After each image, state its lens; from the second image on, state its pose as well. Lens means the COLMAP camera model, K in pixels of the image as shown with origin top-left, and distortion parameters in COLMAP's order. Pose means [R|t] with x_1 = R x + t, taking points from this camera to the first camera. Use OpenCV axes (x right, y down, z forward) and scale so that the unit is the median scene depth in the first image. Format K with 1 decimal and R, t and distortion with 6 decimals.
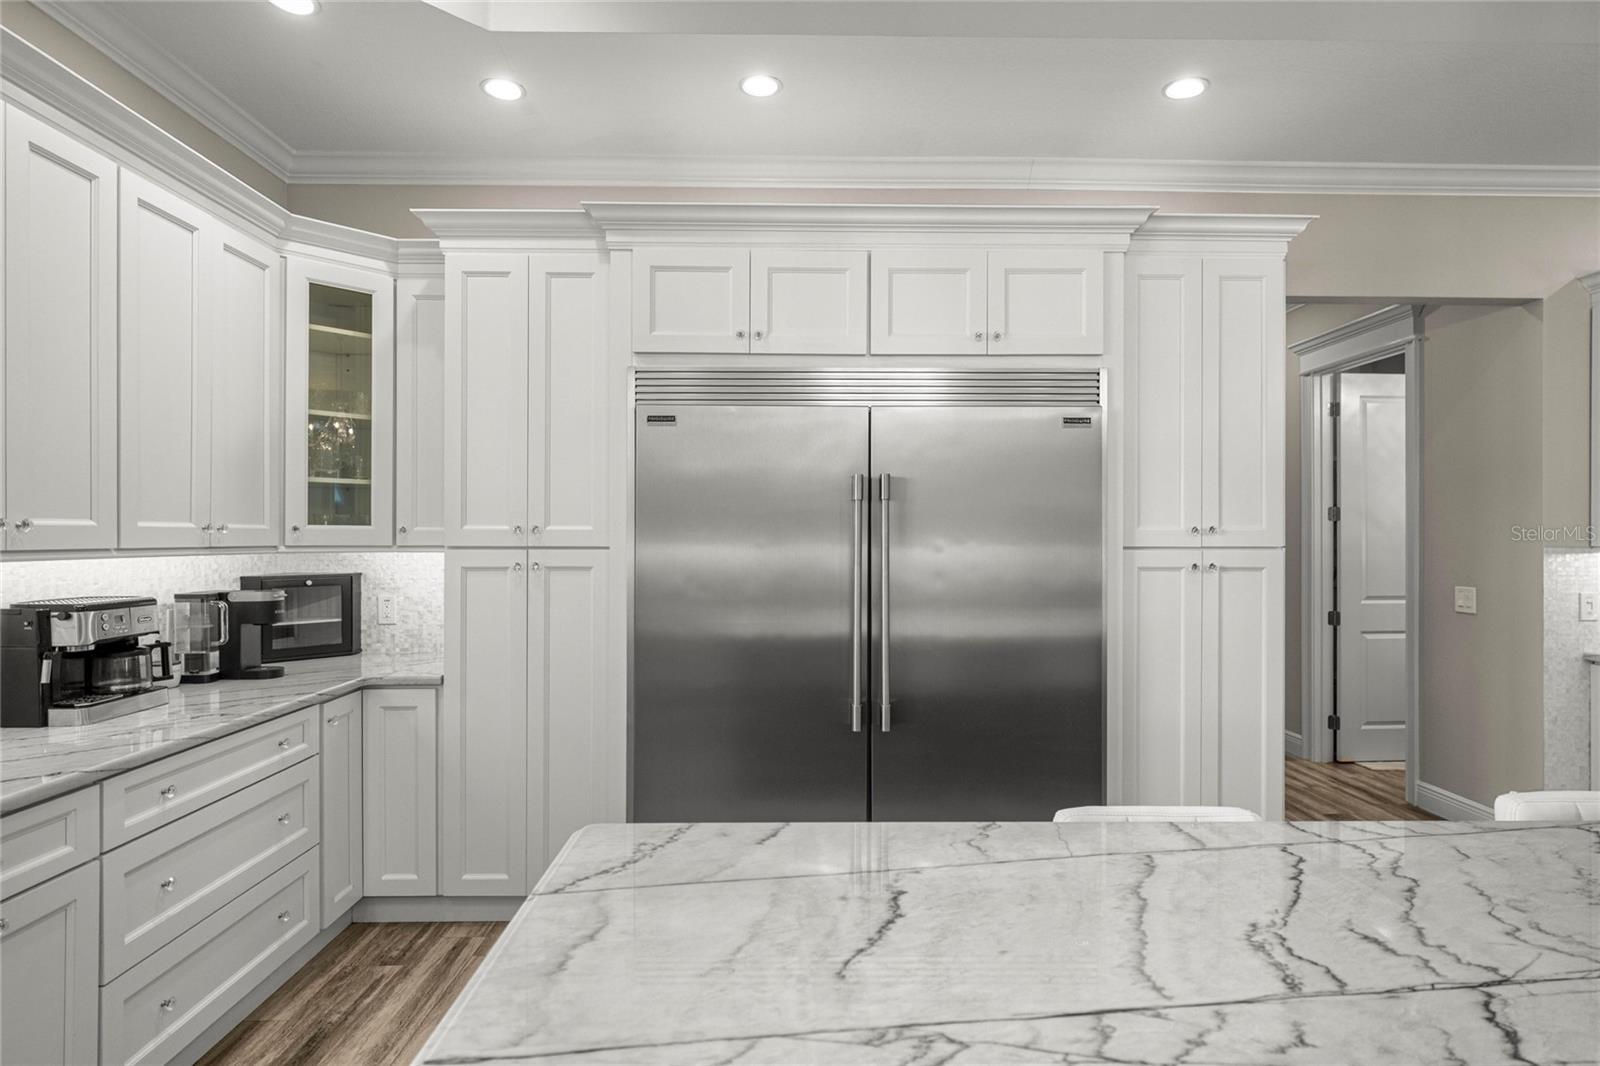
lens RADIAL K [[902.9, 0, 800.0], [0, 902.9, 533.0], [0, 0, 1]] dist [0.000304, 0.001035]
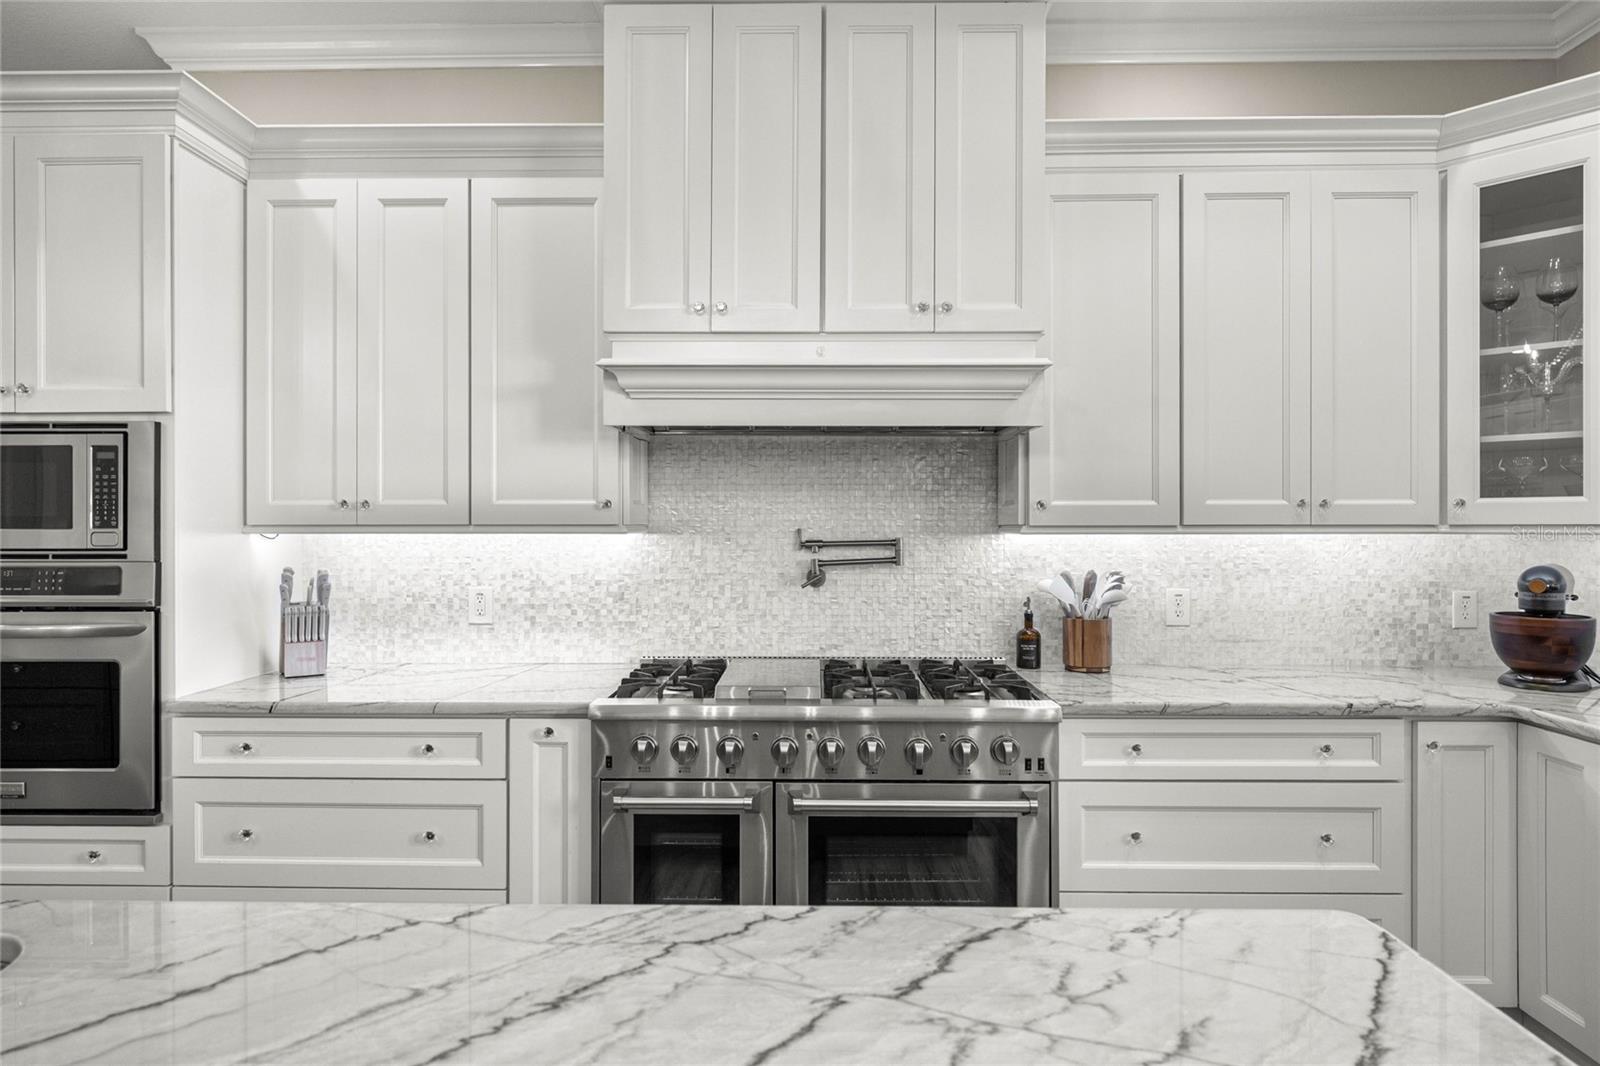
lens RADIAL K [[902.9, 0, 800.0], [0, 902.9, 533.0], [0, 0, 1]] dist [0.000304, 0.001035]
pose [[-0.032136, 0.011720, -0.999415, 0.262634], [0.005495, 0.999918, 0.011549, 0.009244], [0.999468, -0.005121, -0.032198, 0.439002]]
